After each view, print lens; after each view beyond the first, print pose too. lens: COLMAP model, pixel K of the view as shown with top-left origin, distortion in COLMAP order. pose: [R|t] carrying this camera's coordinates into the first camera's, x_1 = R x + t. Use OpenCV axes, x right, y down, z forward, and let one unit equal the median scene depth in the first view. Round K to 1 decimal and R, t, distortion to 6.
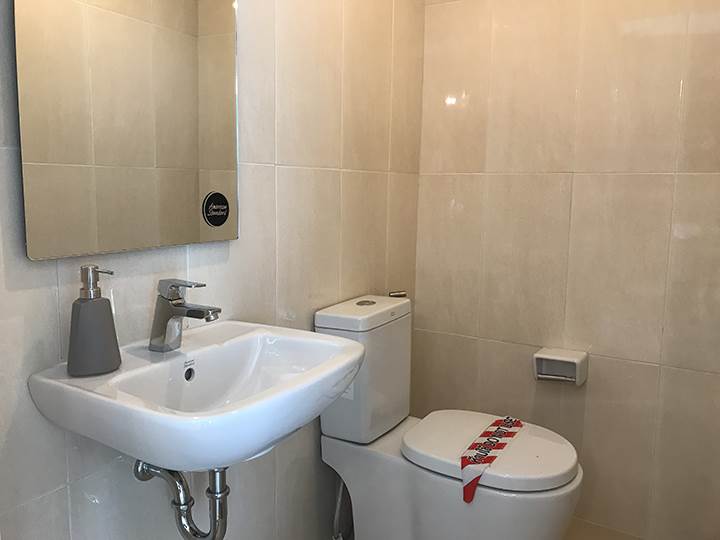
lens RADIAL K [[595.7, 0, 360.6], [0, 595.7, 268.8], [0, 0, 1]] dist [0.036068, -0.025193]
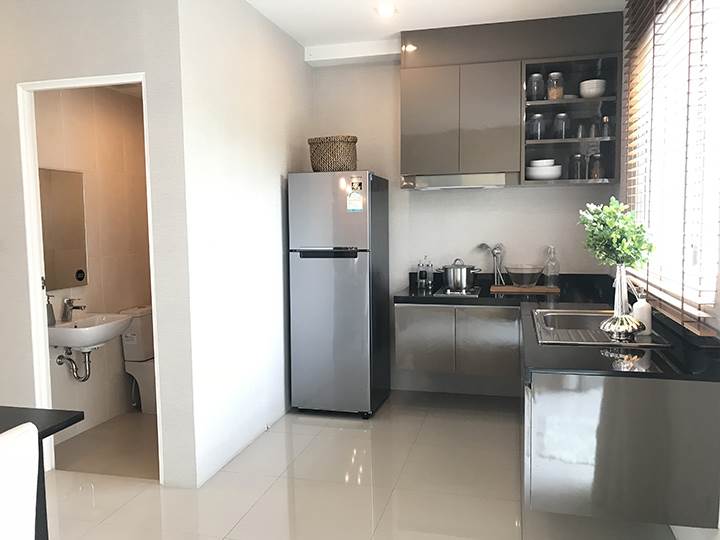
lens RADIAL K [[595.7, 0, 357.9], [0, 595.7, 270.3], [0, 0, 1]] dist [0.036068, -0.025193]
pose [[0.959325, -0.054108, 0.277071, 0.266233], [0.066931, 0.997070, -0.037029, 0.081117], [-0.274256, 0.054068, 0.960136, -2.292870]]
